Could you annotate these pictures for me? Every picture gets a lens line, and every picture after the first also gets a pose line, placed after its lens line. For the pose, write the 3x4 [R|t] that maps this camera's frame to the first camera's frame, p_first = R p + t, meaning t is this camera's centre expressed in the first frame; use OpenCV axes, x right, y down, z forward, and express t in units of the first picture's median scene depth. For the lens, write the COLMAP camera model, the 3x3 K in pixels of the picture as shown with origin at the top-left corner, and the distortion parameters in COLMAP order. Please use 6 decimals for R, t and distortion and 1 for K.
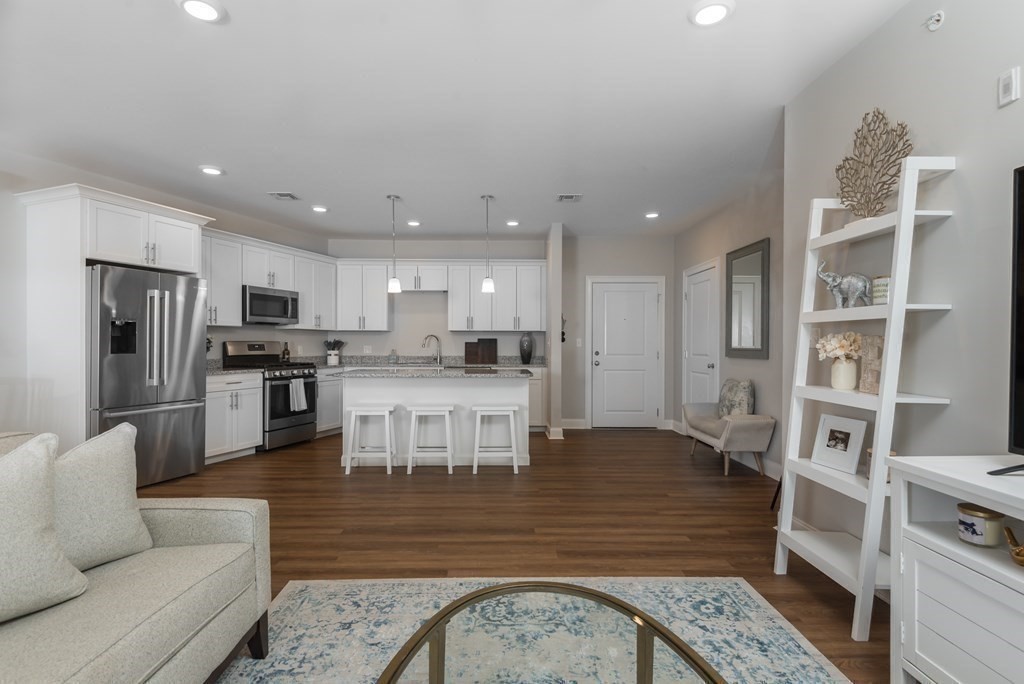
lens RADIAL K [[513.4, 0, 512.0], [0, 513.4, 342.0], [0, 0, 1]] dist [-0.000449, -0.000160]
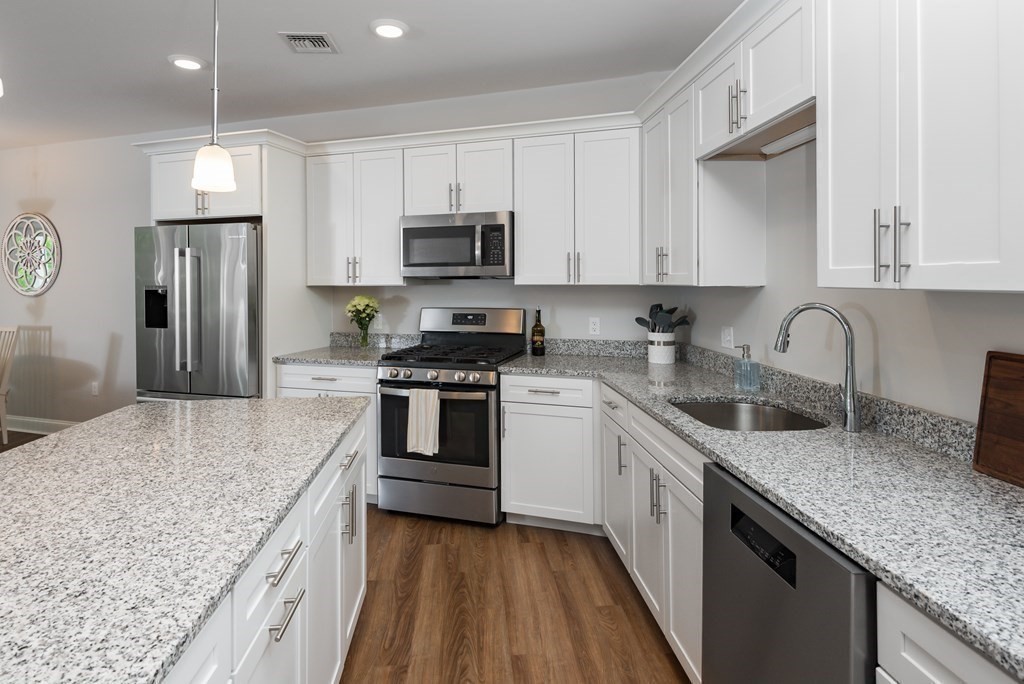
lens RADIAL K [[529.9, 0, 491.6], [0, 529.9, 279.0], [0, 0, 1]] dist [0.033201, -0.000311]
pose [[0.038982, -0.009575, -0.999194, 0.096311], [0.010163, 0.999906, -0.009186, -0.028843], [0.999188, -0.009796, 0.039076, 1.013234]]
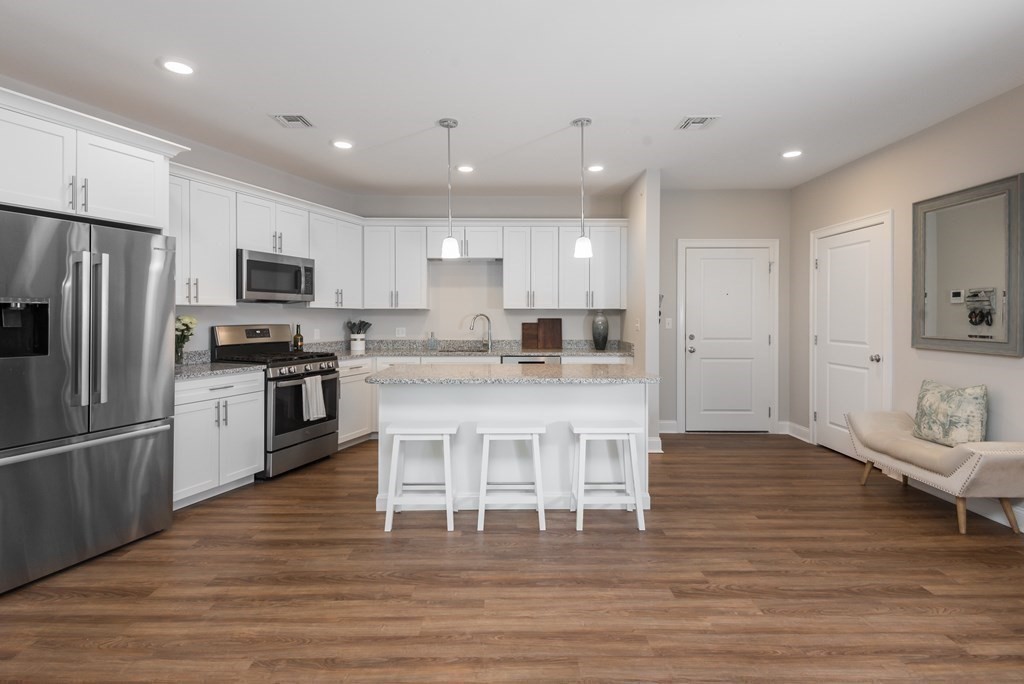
lens RADIAL K [[492.4, 0, 516.5], [0, 492.4, 313.0], [0, 0, 1]] dist [0.002860, -0.005675]
pose [[0.999975, -0.001362, -0.006962, -0.117613], [0.001356, 0.999999, -0.000866, -0.017932], [0.006963, 0.000857, 0.999975, 0.287964]]
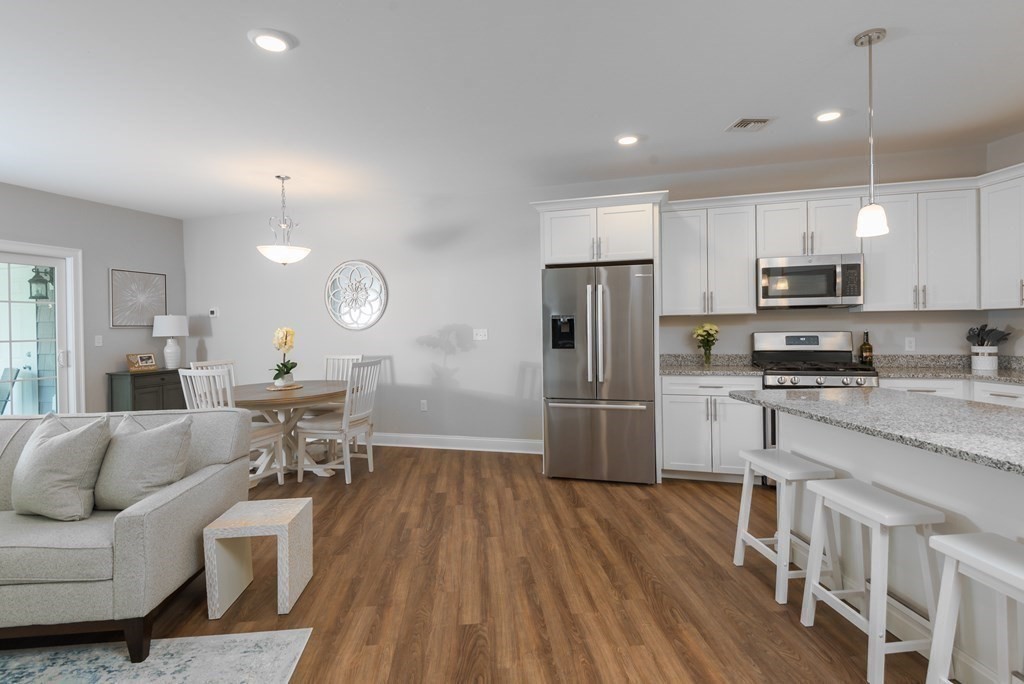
lens RADIAL K [[513.7, 0, 518.2], [0, 513.7, 324.2], [0, 0, 1]] dist [-0.000950, -0.000734]
pose [[0.061846, -0.008284, -0.998051, 0.199770], [0.019111, 0.999792, -0.007115, -0.014876], [0.997903, -0.018634, 0.061991, 0.563791]]
